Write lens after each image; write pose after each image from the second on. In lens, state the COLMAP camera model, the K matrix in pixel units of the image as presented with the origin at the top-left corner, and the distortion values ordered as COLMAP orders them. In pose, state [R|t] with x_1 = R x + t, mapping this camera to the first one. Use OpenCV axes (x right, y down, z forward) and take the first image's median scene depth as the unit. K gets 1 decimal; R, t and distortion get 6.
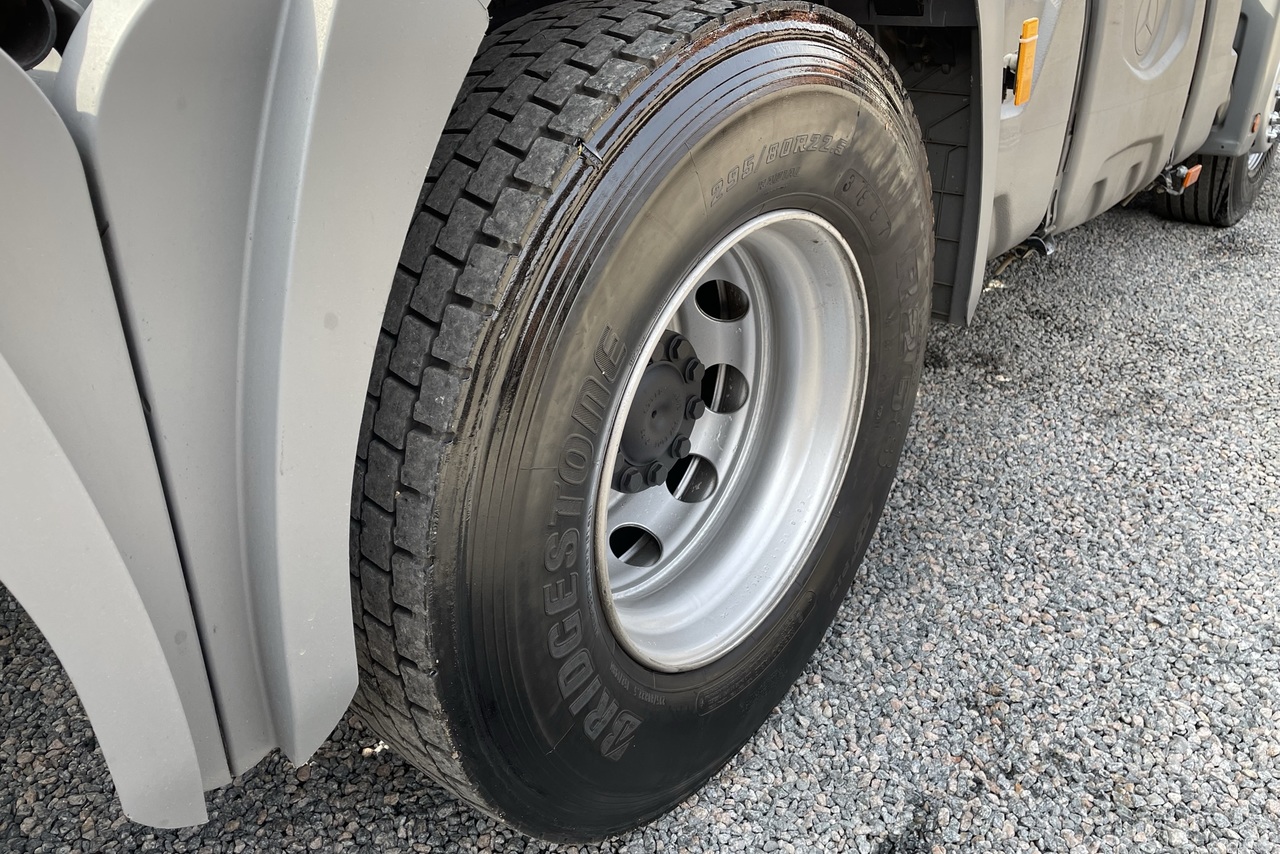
lens RADIAL K [[1011.4, 0, 640.0], [0, 1011.4, 427.0], [0, 0, 1]] dist [0.100042, -0.154554]
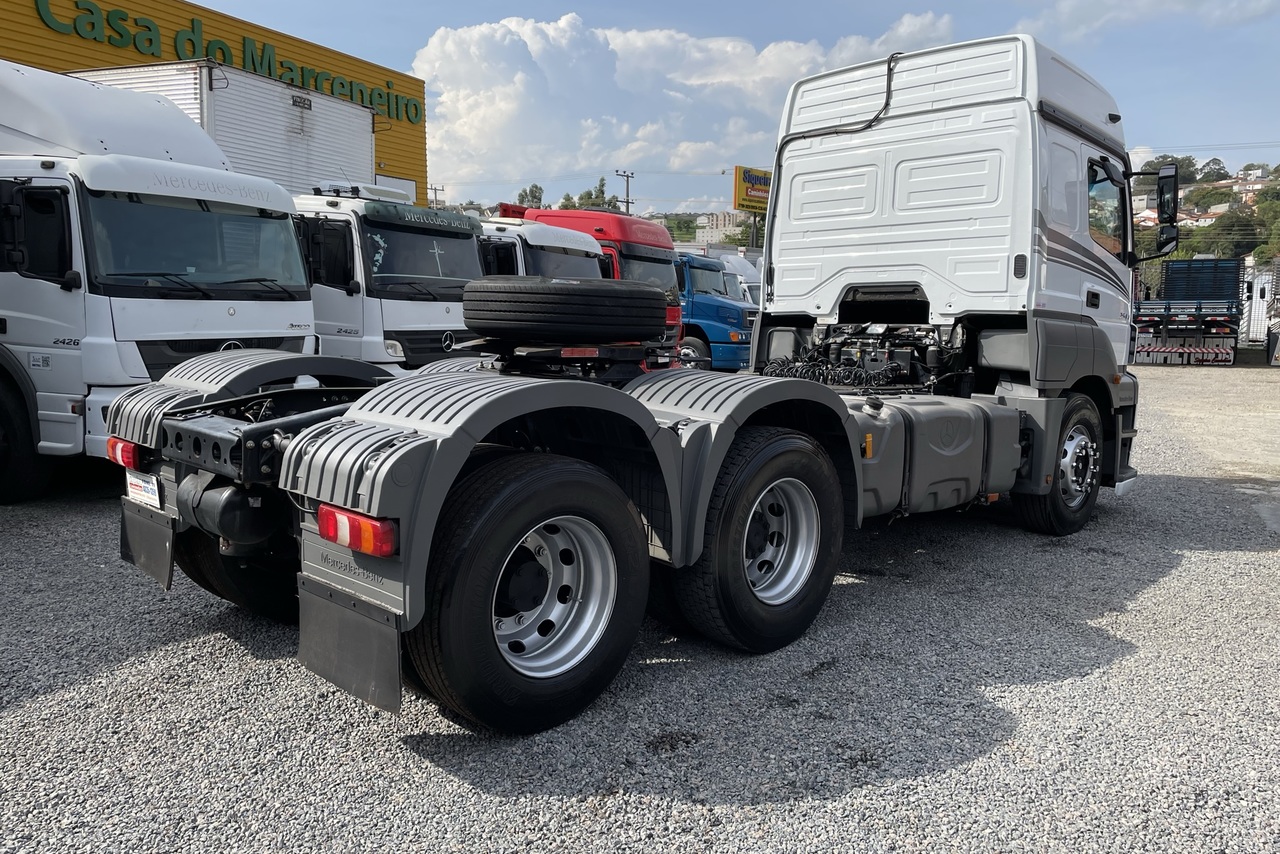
lens RADIAL K [[956.9, 0, 640.0], [0, 956.9, 427.0], [0, 0, 1]] dist [0.005684, 0.000819]
pose [[0.995565, 0.030924, -0.088848, -0.088112], [-0.059714, 0.937505, -0.342810, 0.689769], [0.072695, 0.346595, 0.935194, -1.961808]]
